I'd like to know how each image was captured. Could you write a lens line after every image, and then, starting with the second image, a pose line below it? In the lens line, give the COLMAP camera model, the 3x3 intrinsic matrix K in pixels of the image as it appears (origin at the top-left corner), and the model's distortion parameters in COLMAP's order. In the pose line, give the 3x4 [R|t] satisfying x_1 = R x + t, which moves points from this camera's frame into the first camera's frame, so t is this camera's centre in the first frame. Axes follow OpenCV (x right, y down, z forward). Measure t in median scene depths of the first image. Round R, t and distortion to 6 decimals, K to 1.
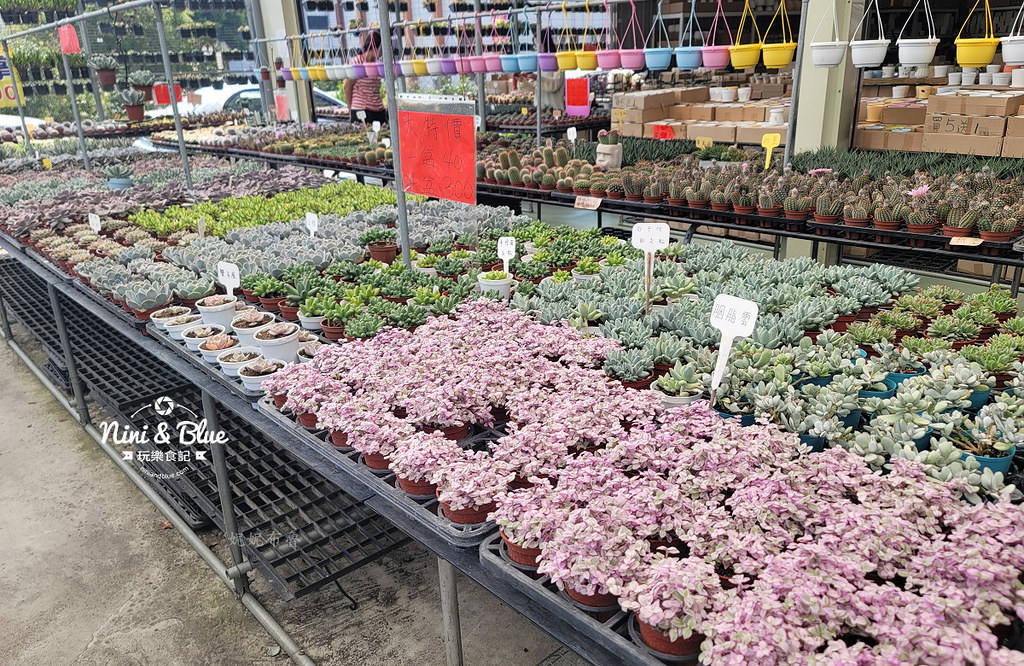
lens RADIAL K [[772.2, 0, 512.0], [0, 772.2, 333.0], [0, 0, 1]] dist [0.003466, 0.001872]
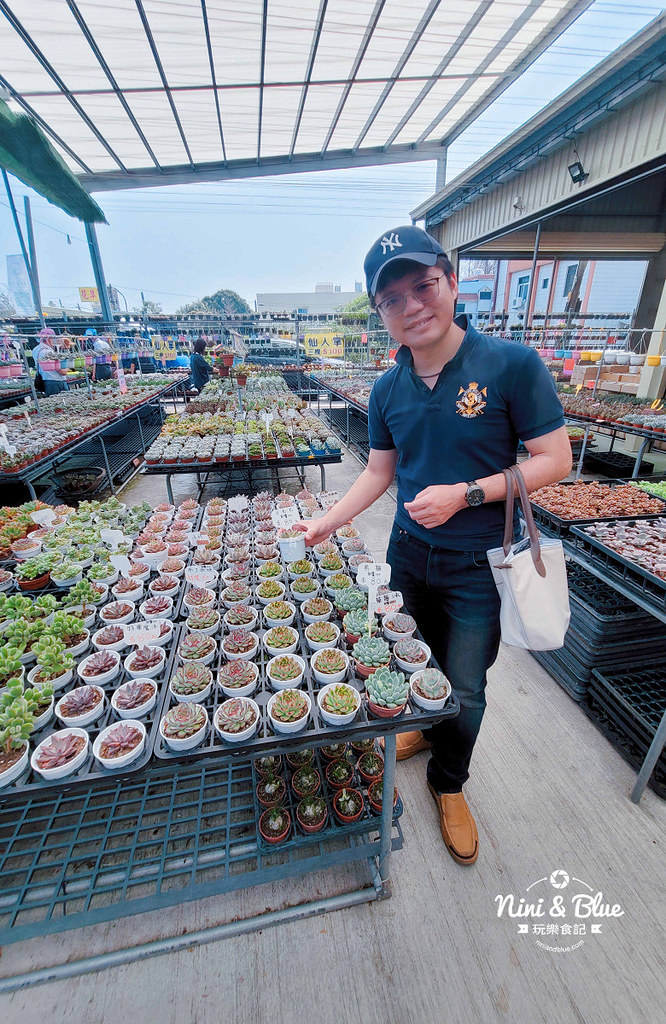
lens RADIAL K [[394.7, 0, 333.0], [0, 394.7, 512.0], [0, 0, 1]] dist [0.000762, -0.000009]
pose [[0.850824, 0.240735, -0.467060, 0.157746], [-0.201953, 0.970420, 0.132291, 0.082380], [0.485092, -0.018232, 0.874273, -0.320242]]
